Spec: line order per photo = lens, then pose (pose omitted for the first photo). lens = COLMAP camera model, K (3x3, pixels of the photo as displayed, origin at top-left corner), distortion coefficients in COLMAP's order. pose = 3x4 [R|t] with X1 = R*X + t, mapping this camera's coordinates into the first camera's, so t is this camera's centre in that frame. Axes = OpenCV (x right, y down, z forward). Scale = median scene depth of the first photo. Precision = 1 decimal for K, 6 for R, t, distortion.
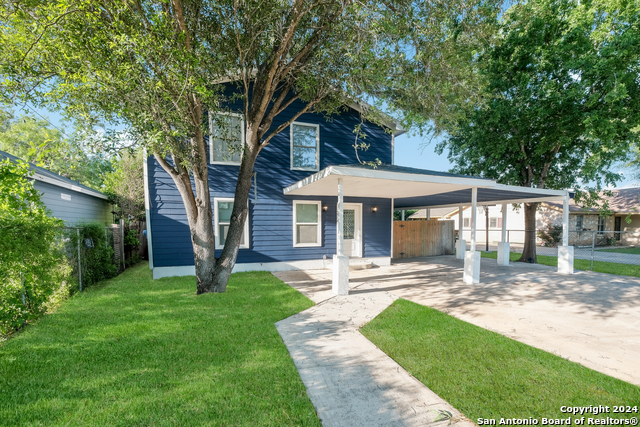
lens RADIAL K [[278.0, 0, 319.4], [0, 278.0, 236.5], [0, 0, 1]] dist [-0.012434, -0.000038]
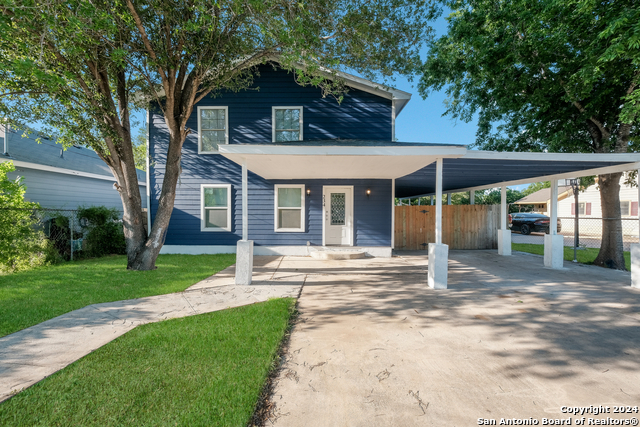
lens RADIAL K [[266.3, 0, 320.0], [0, 266.3, 213.5], [0, 0, 1]] dist [0.001894, 0.000299]
pose [[0.932465, 0.005386, -0.361219, 0.397134], [-0.018947, 0.999242, -0.034013, 0.002223], [0.360762, 0.038560, 0.931860, 0.170255]]
